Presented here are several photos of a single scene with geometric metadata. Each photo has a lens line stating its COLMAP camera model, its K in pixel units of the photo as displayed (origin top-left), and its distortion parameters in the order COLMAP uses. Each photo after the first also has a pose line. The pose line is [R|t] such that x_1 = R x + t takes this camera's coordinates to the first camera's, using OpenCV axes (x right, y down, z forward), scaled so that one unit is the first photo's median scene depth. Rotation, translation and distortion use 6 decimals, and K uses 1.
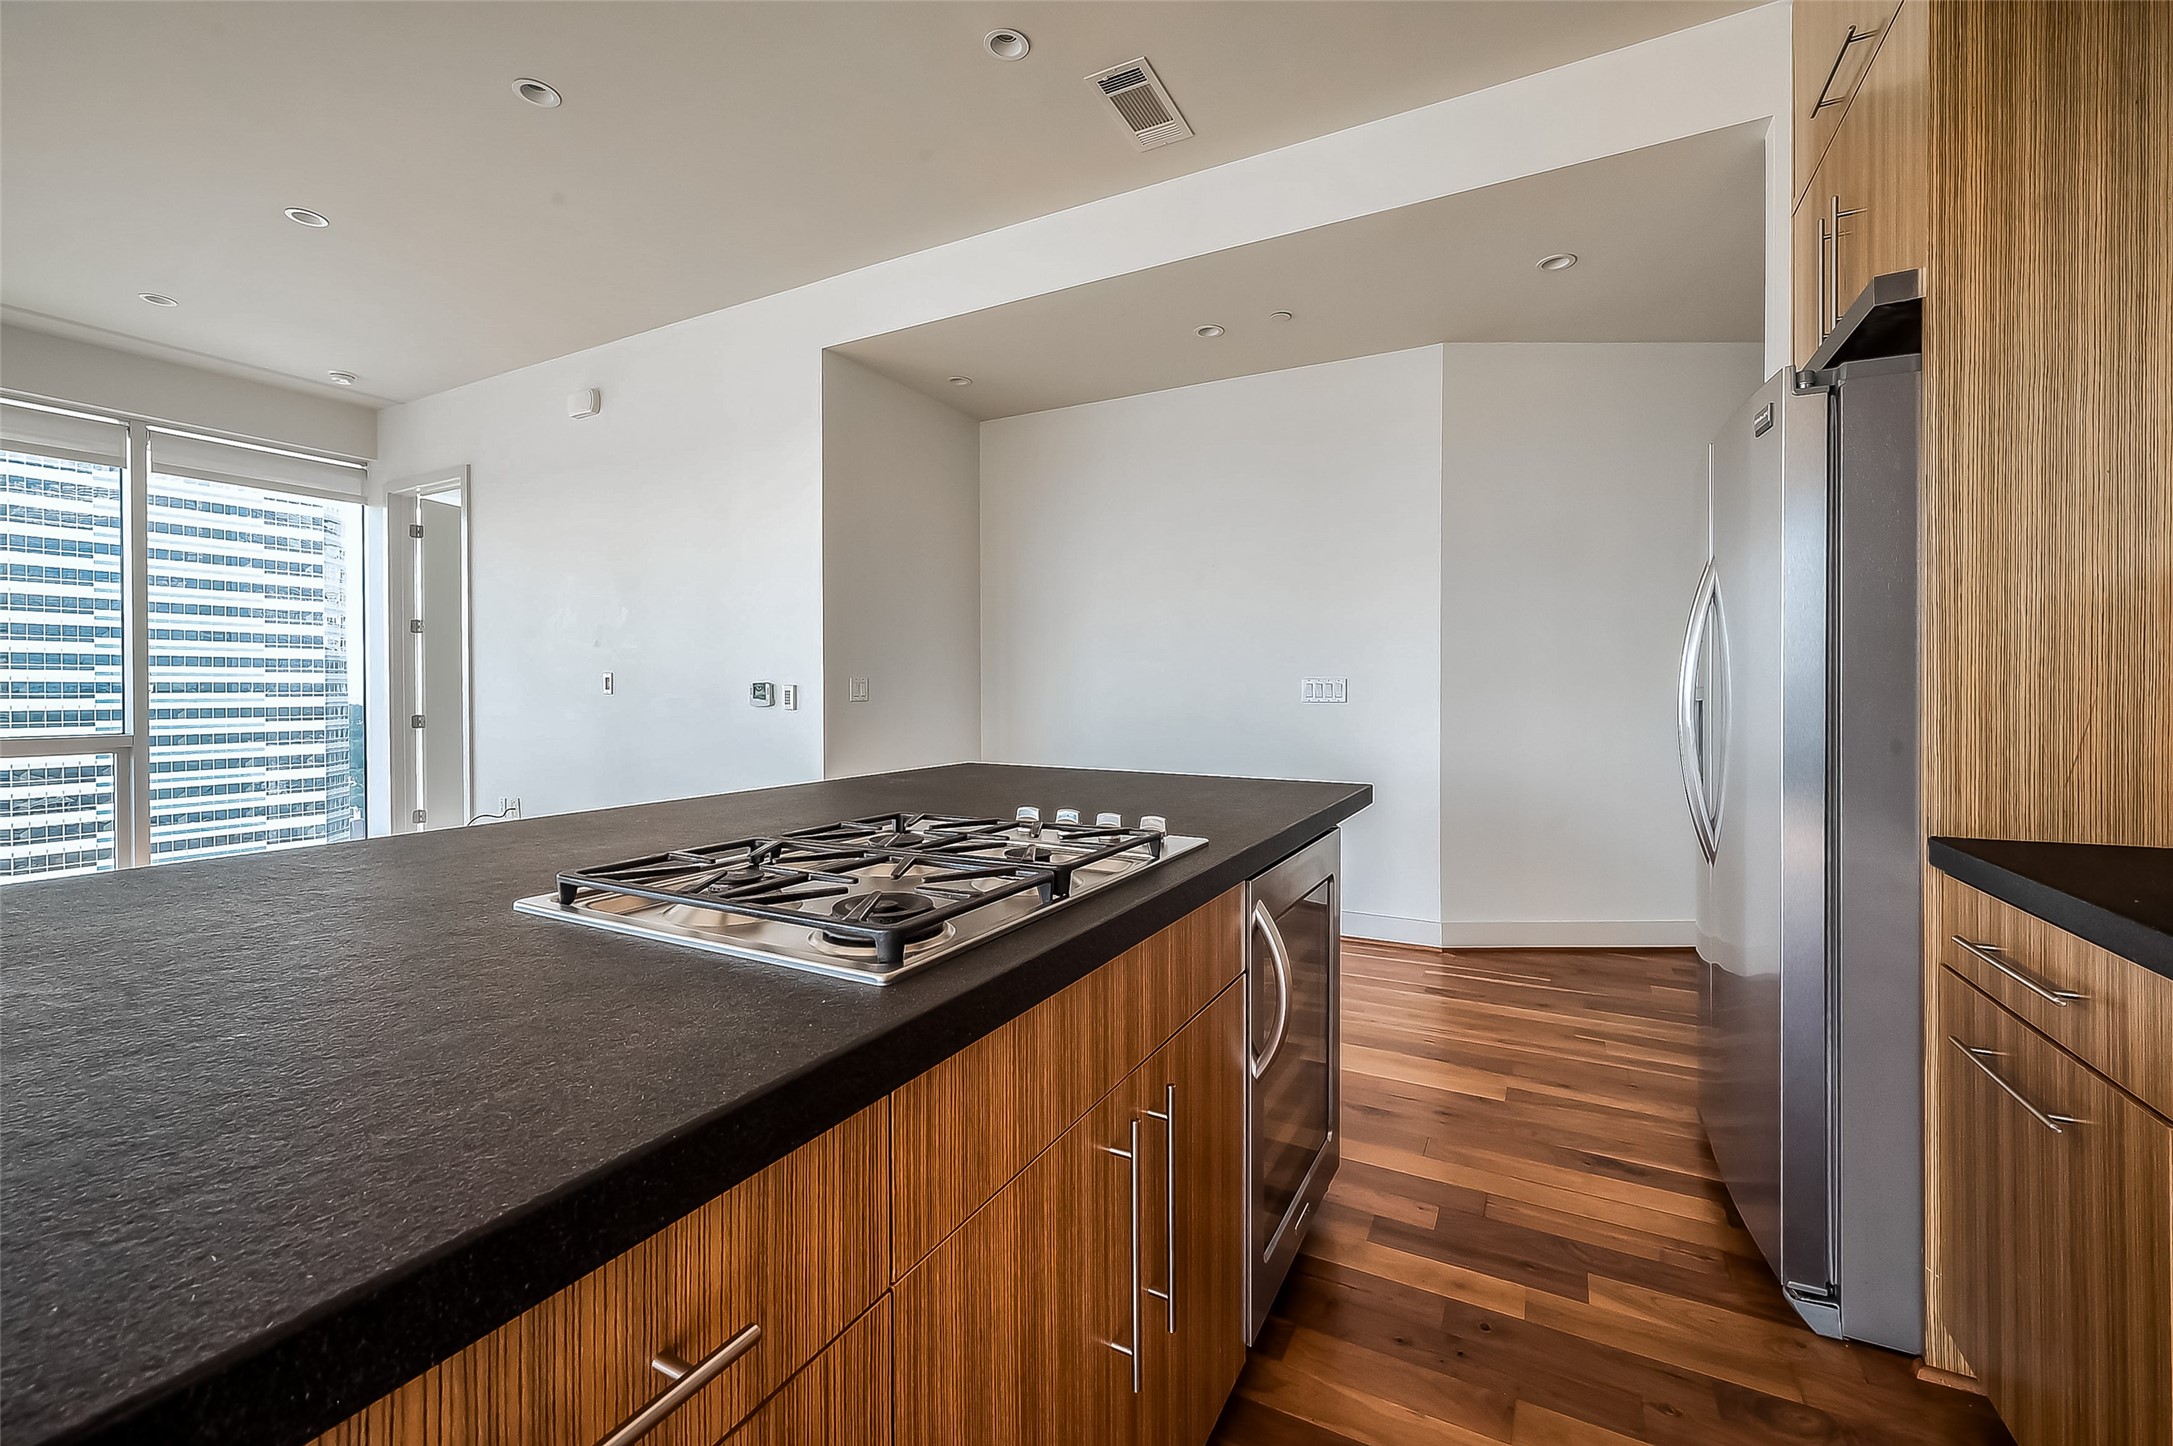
lens RADIAL K [[869.8, 0, 1074.5], [0, 869.8, 689.9], [0, 0, 1]] dist [0.000825, 0.000555]
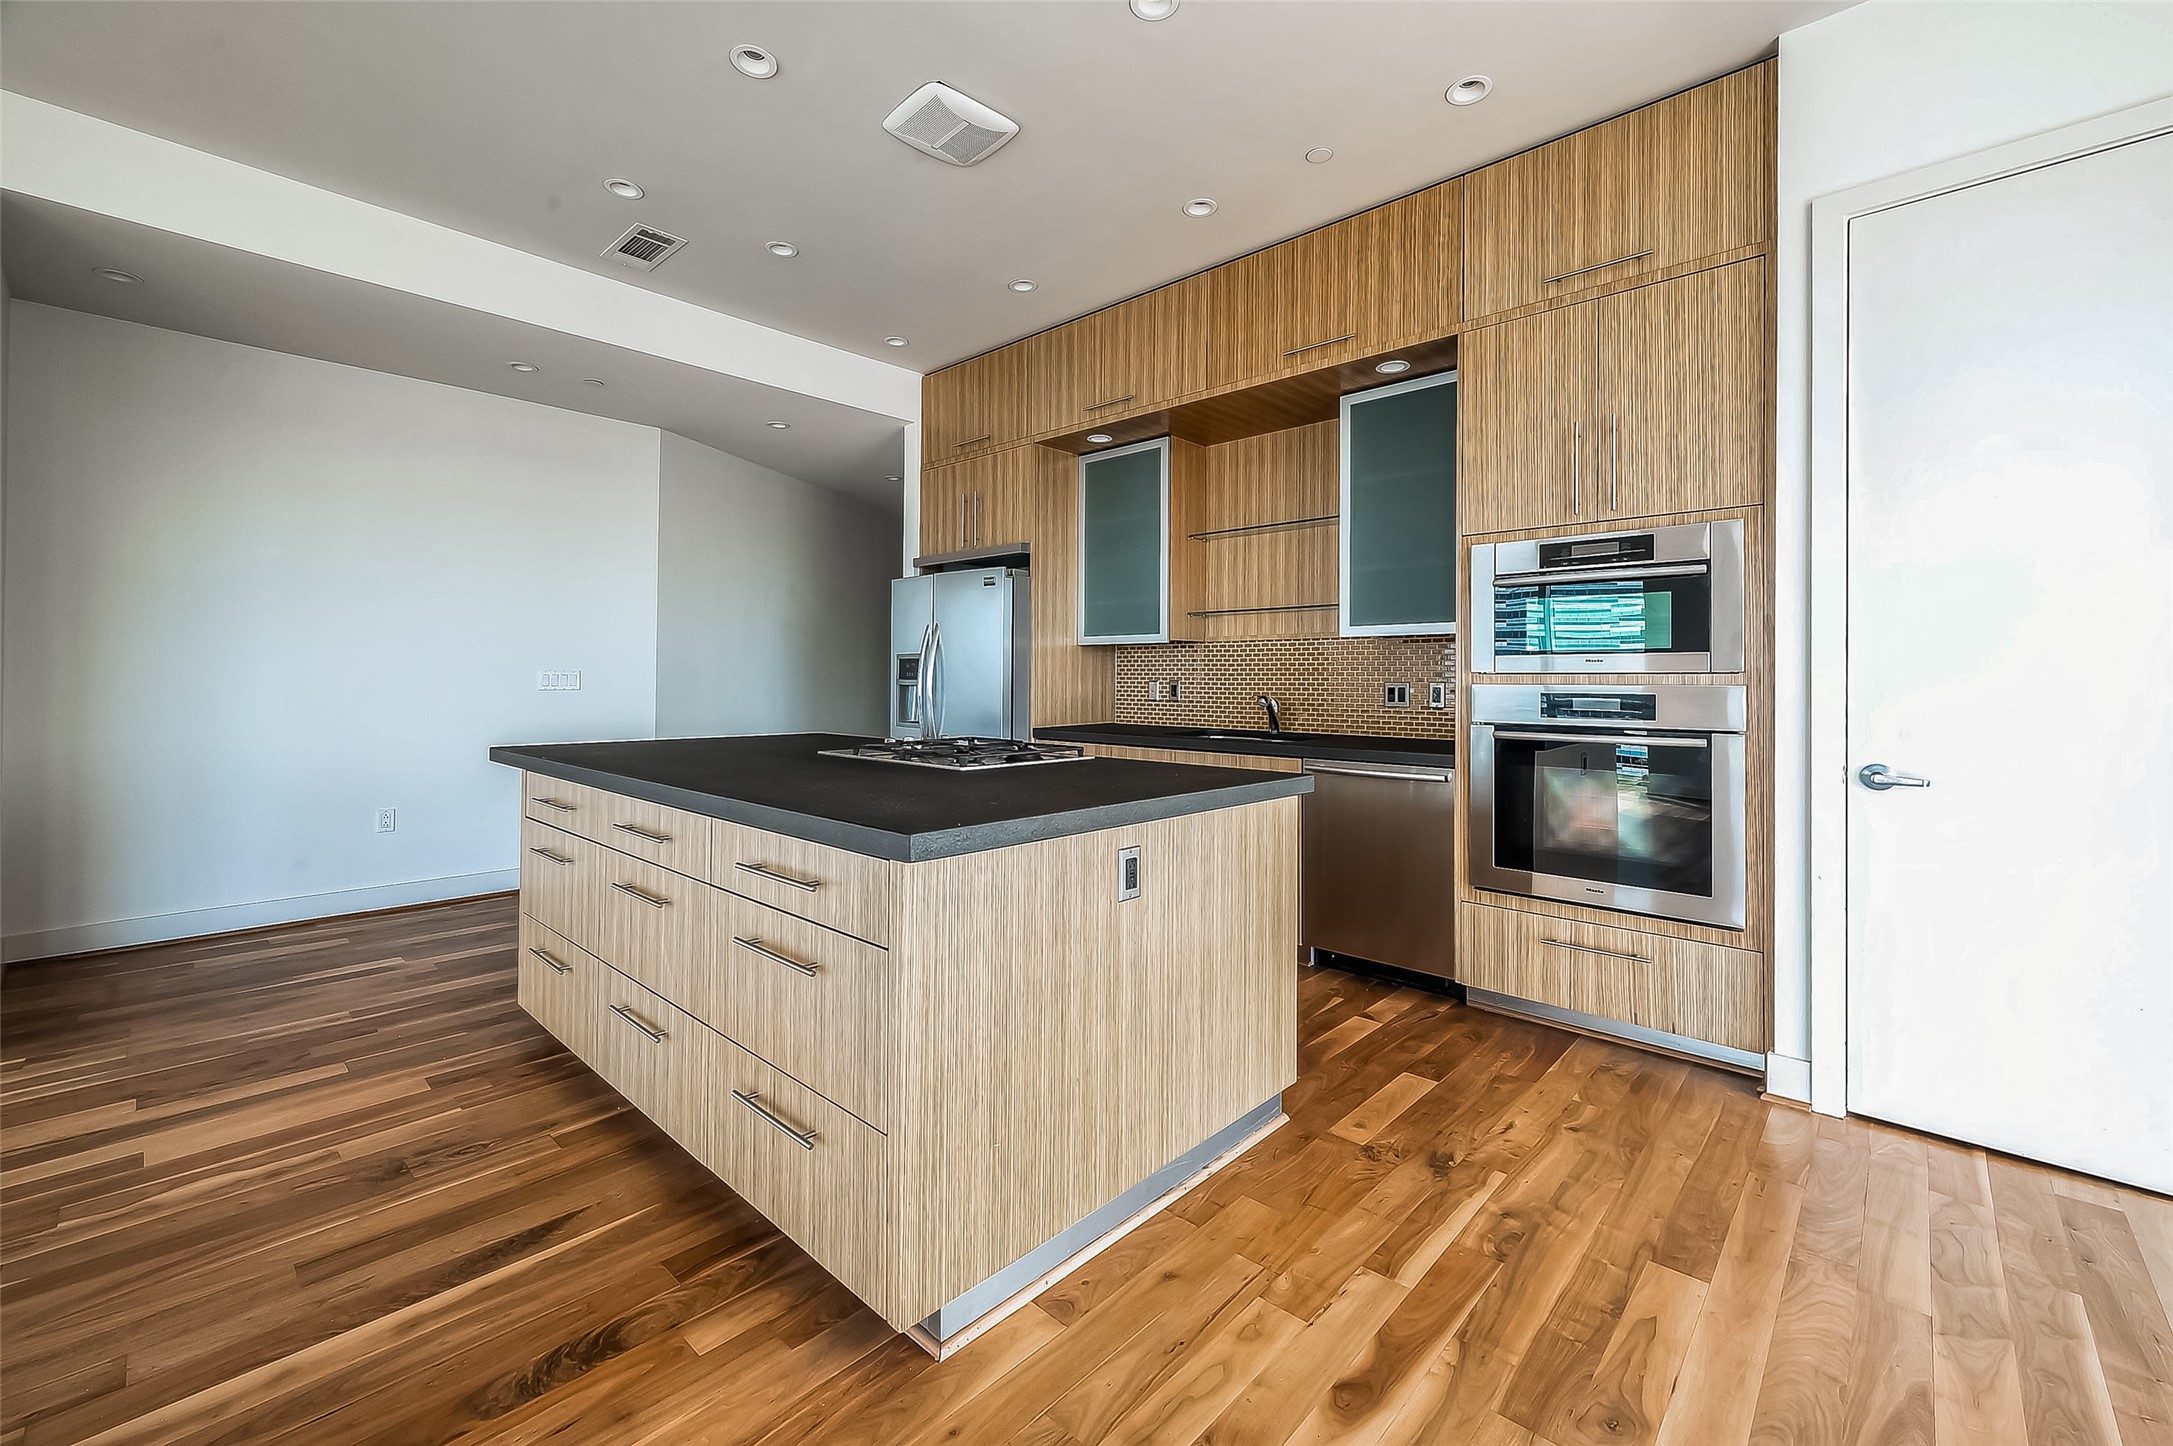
lens RADIAL K [[872.9, 0, 1086.5], [0, 872.9, 672.2], [0, 0, 1]] dist [-0.000513, 0.000063]
pose [[0.246503, 0.006871, 0.969118, -1.548013], [-0.002232, 0.999976, -0.006522, -0.009120], [-0.969139, -0.000556, 0.246513, 0.043826]]
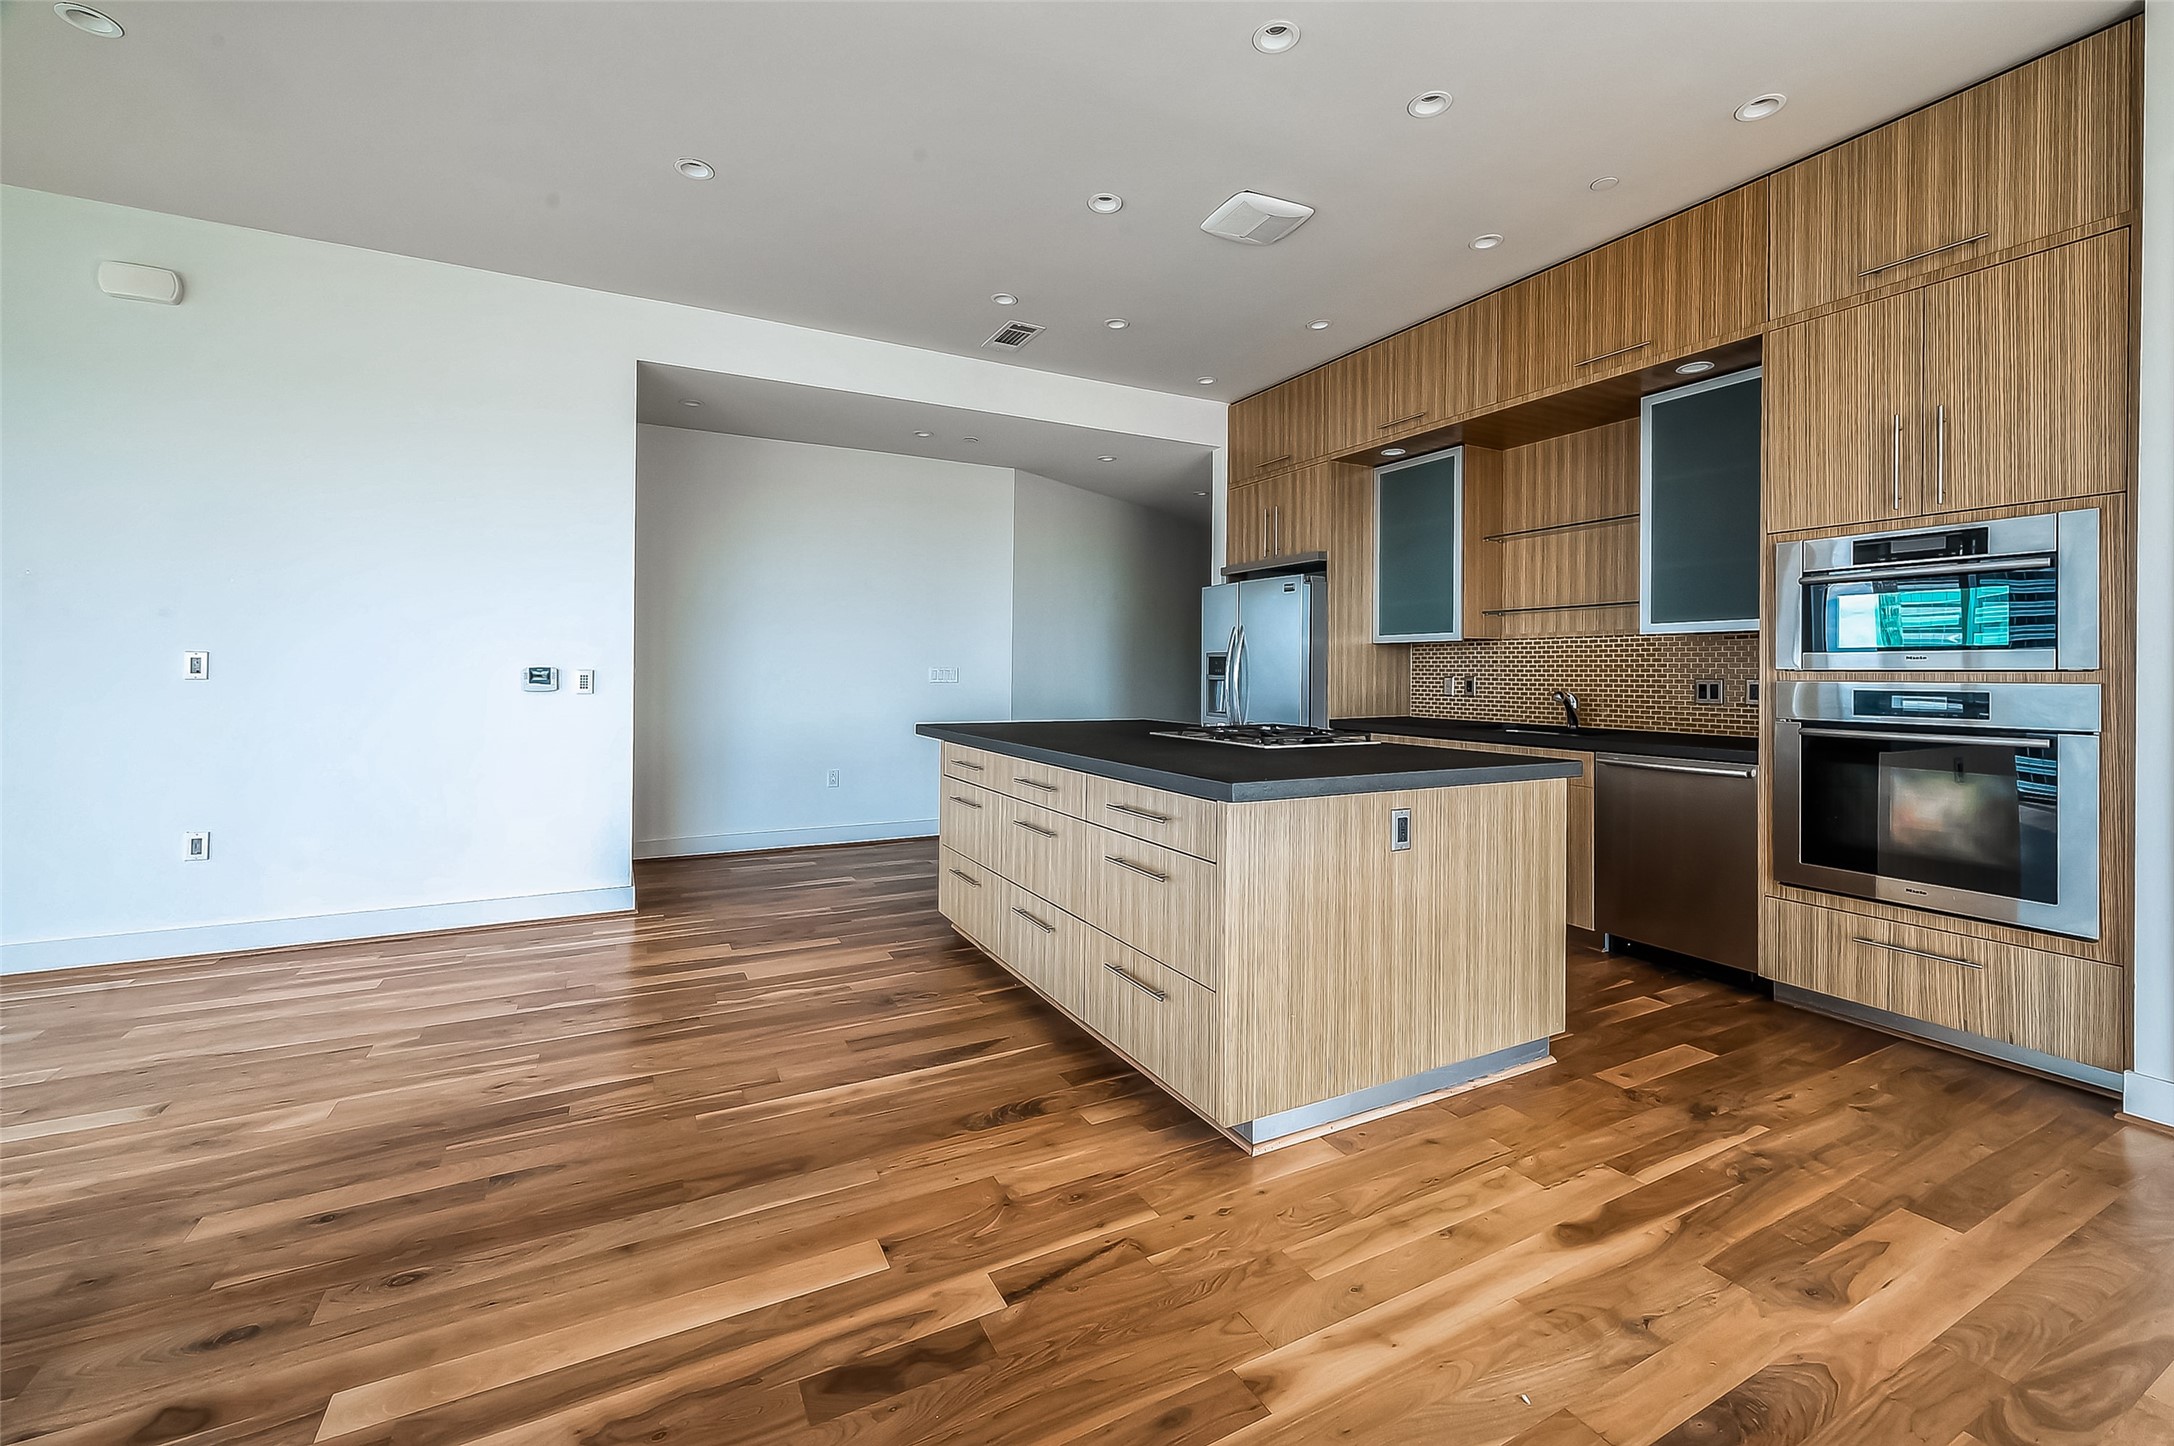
lens RADIAL K [[875.4, 0, 1088.0], [0, 875.4, 670.1], [0, 0, 1]] dist [0.000460, 0.000169]
pose [[0.553835, 0.003806, 0.832617, -1.878005], [-0.003567, 0.999991, -0.002198, -0.011561], [-0.832618, -0.001752, 0.553844, -0.083849]]
